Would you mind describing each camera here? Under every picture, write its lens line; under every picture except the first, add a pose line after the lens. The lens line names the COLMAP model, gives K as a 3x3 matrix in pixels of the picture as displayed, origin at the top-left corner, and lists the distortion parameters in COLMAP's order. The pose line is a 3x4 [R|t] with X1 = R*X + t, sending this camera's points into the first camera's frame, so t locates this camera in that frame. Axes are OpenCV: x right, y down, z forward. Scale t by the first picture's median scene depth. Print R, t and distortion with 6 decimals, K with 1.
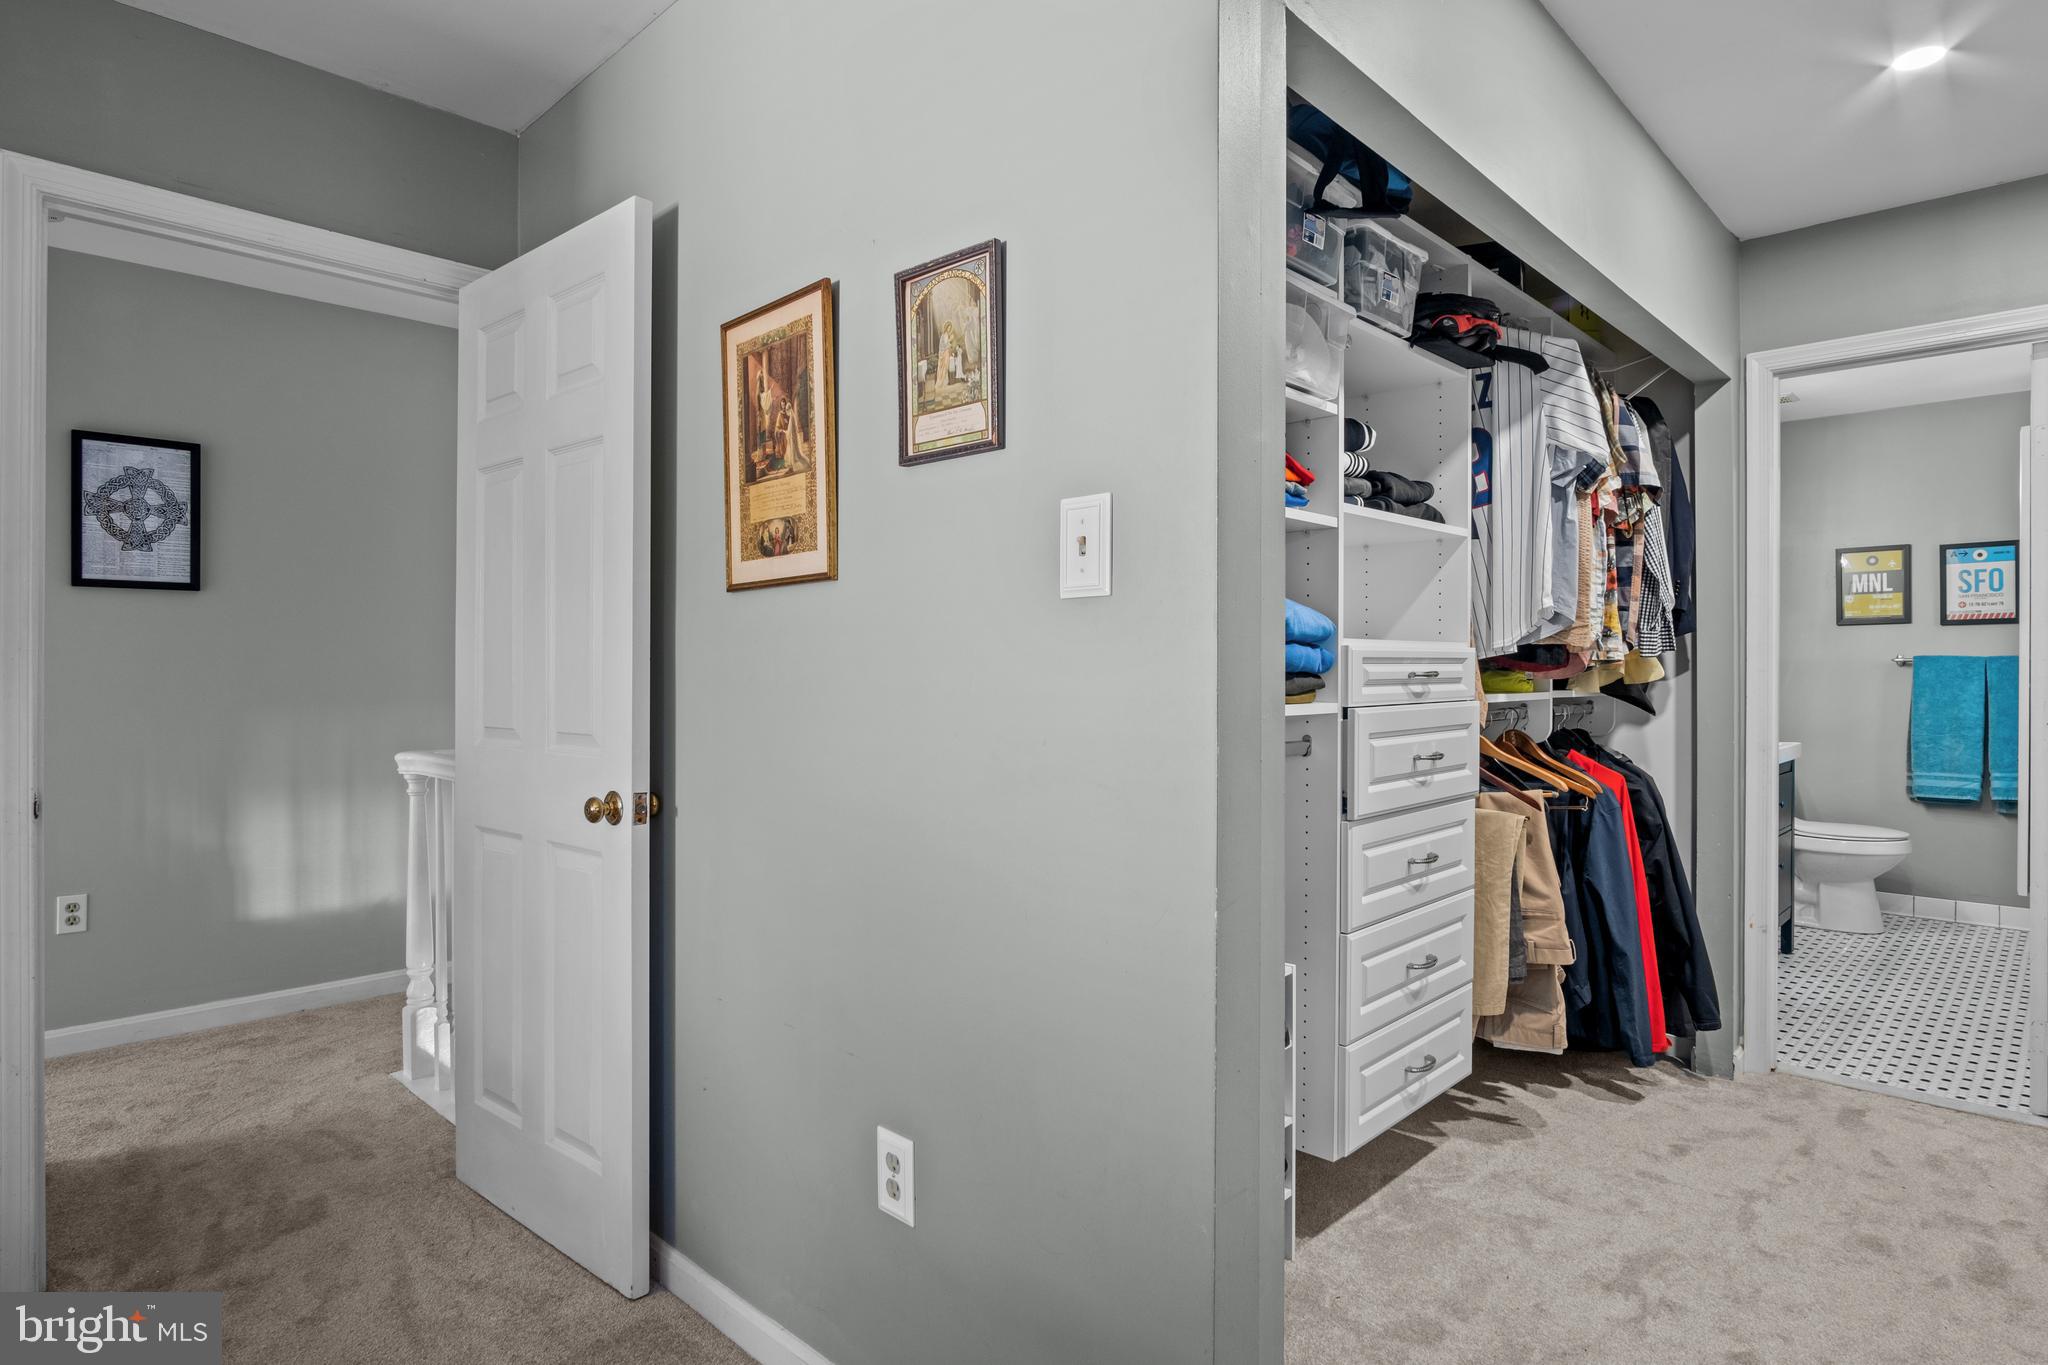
lens RADIAL K [[1109.4, 0, 1019.7], [0, 1109.4, 674.1], [0, 0, 1]] dist [-0.023800, 0.003695]
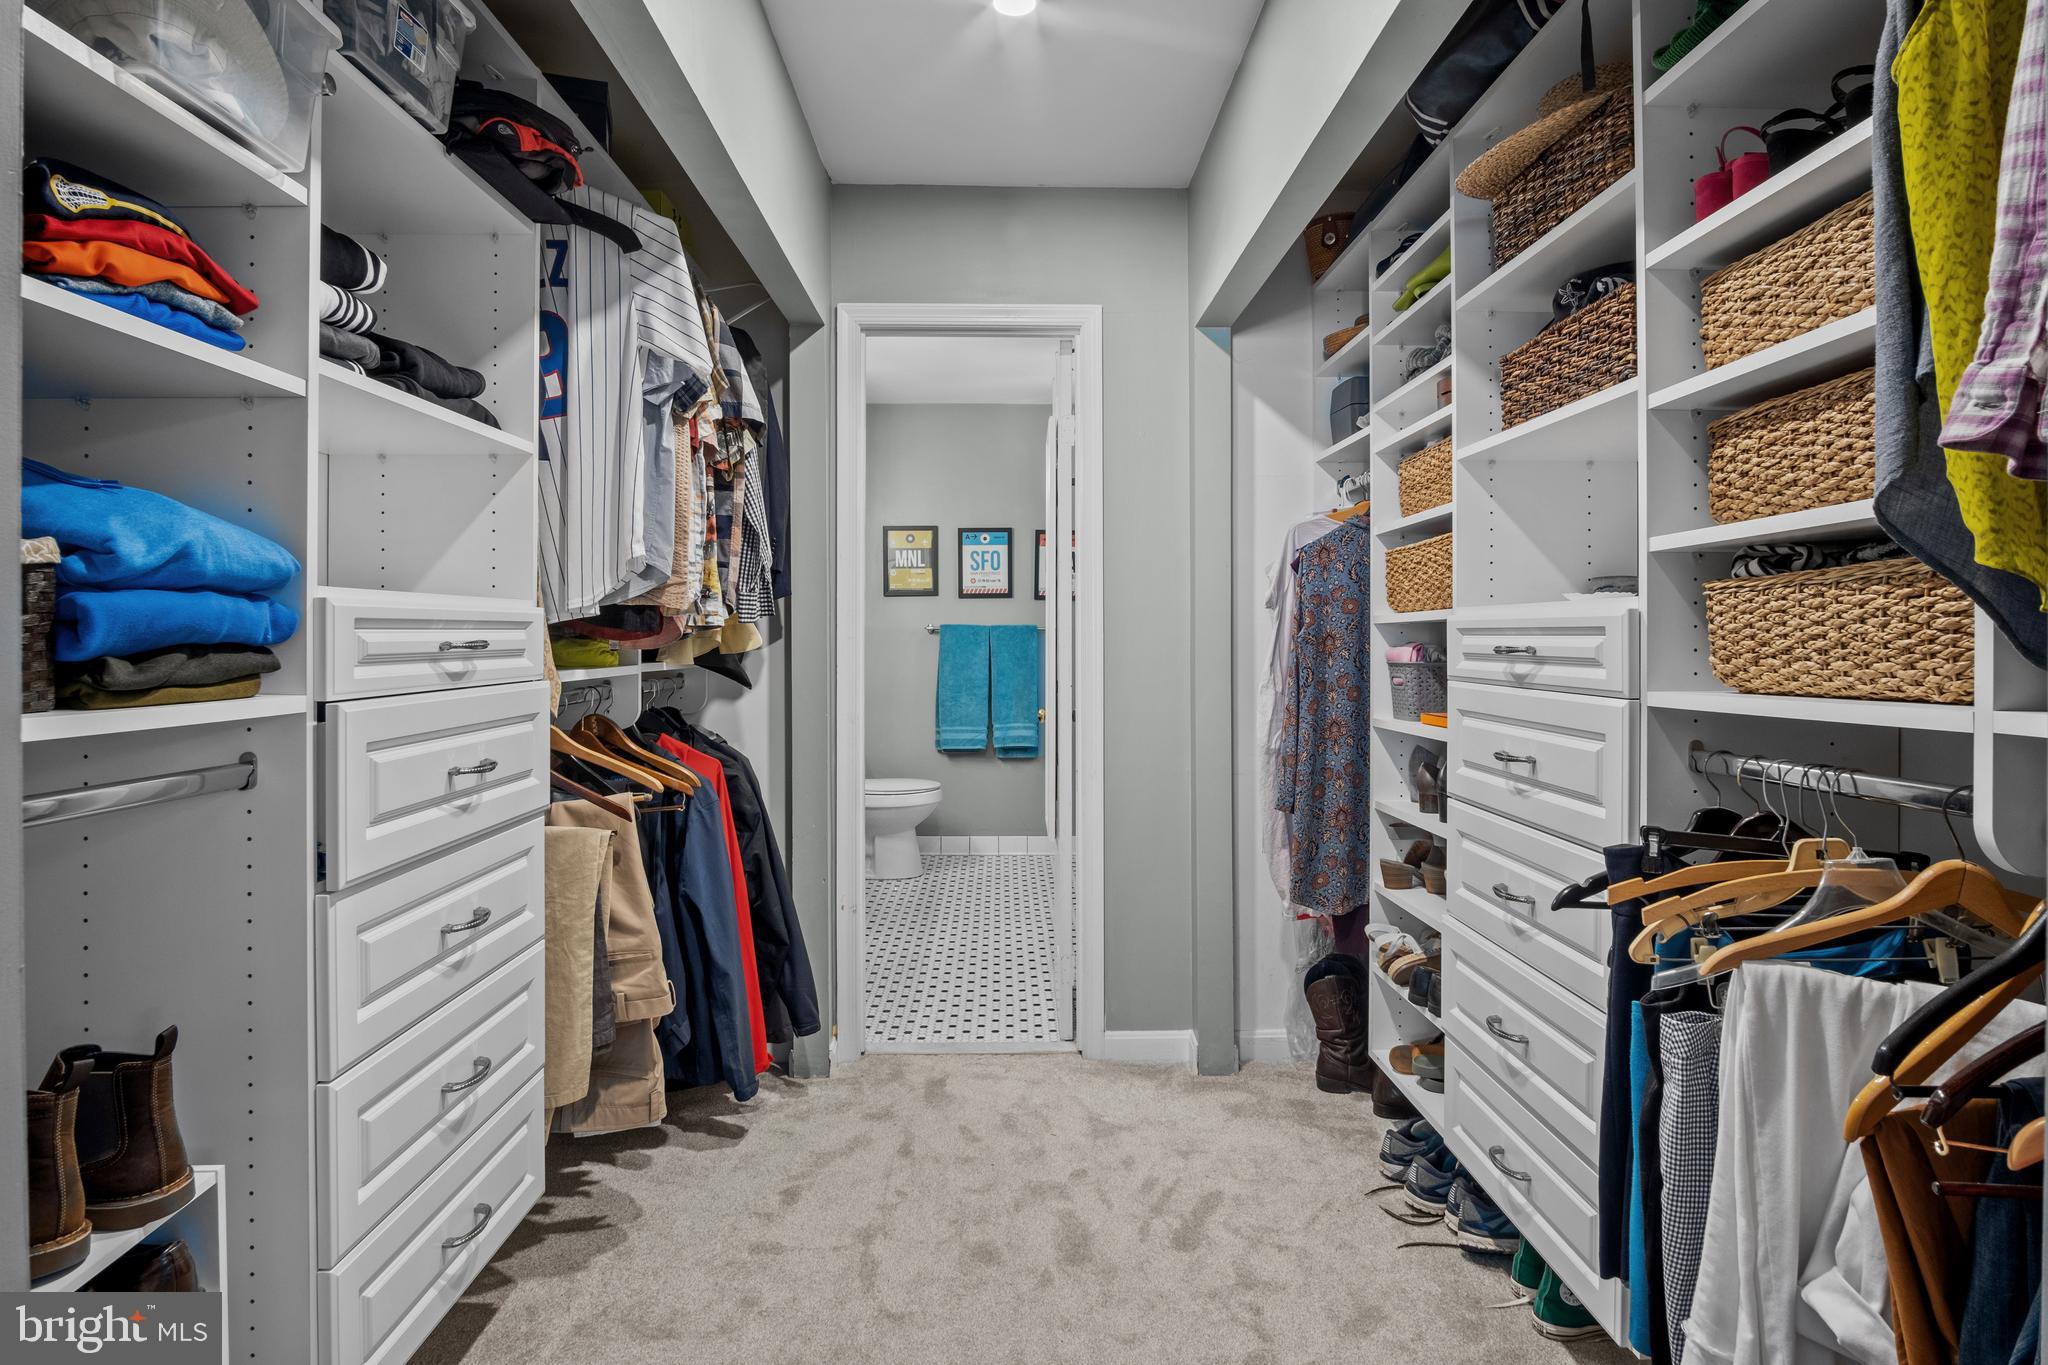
lens RADIAL K [[1109.4, 0, 1022.7], [0, 1109.4, 642.8], [0, 0, 1]] dist [-0.023800, 0.003695]
pose [[0.700802, -0.003522, 0.713347, 0.111436], [0.001888, 0.999993, 0.003082, -0.002354], [-0.713353, -0.000813, 0.700804, 0.258369]]
